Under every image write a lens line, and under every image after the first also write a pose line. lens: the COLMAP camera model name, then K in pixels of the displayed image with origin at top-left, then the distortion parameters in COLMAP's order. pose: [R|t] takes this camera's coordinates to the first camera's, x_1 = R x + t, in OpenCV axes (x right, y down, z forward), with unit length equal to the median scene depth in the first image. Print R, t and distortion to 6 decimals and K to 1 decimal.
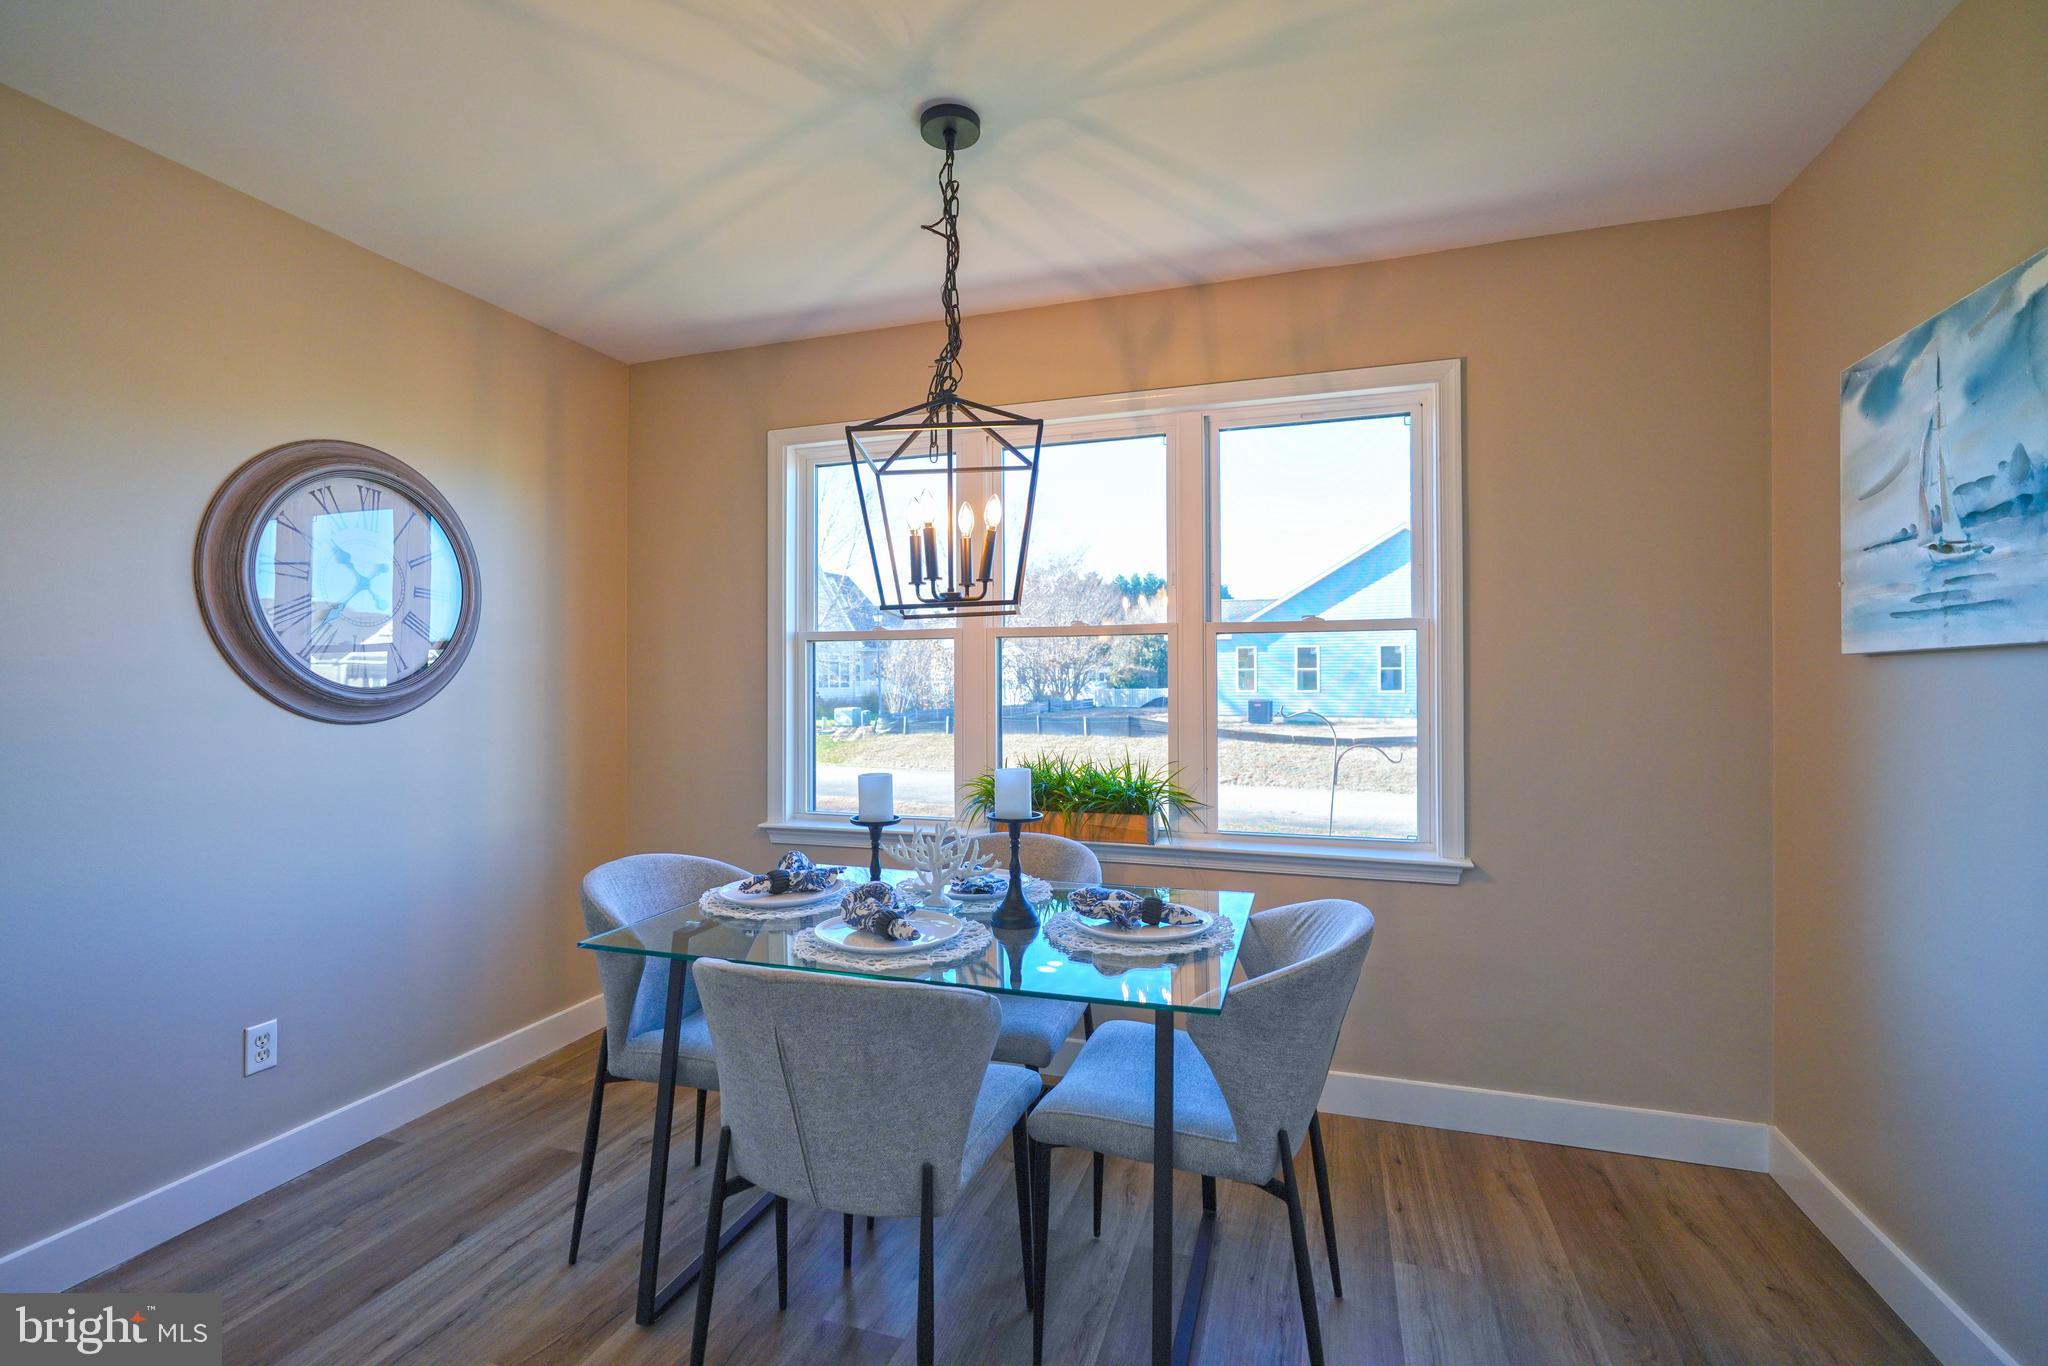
lens RADIAL K [[906.1, 0, 1024.0], [0, 906.1, 683.0], [0, 0, 1]] dist [-0.003832, 0.000085]
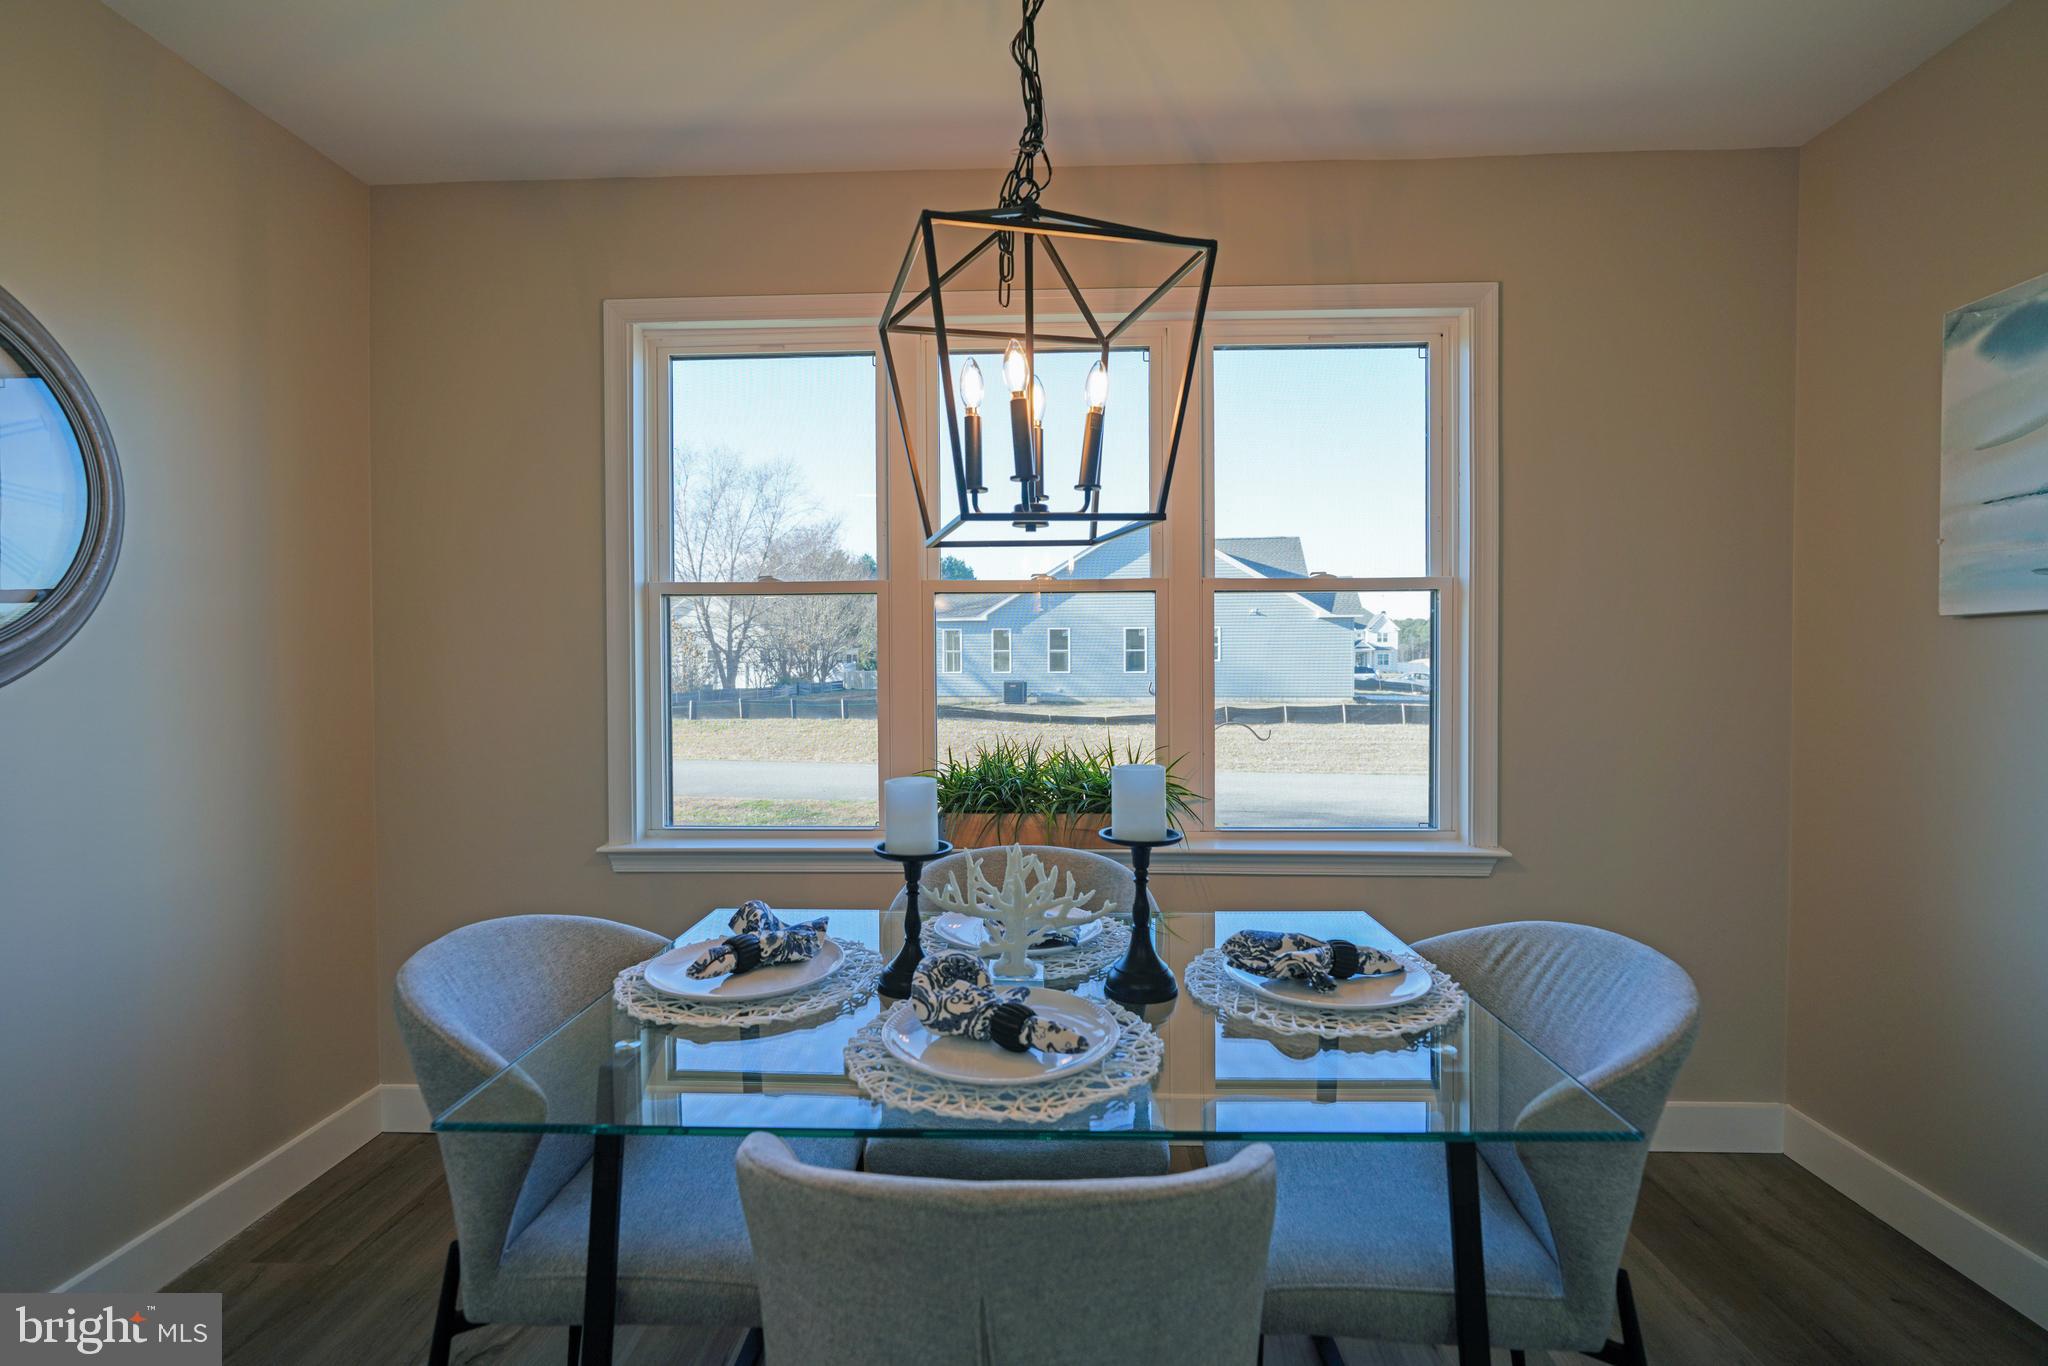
lens RADIAL K [[906.1, 0, 1024.0], [0, 906.1, 683.0], [0, 0, 1]] dist [-0.003832, 0.000085]
pose [[0.960707, -0.006529, 0.277489, -0.196019], [0.001075, 0.999803, 0.019801, 0.013121], [-0.277564, -0.018725, 0.960525, 0.257742]]
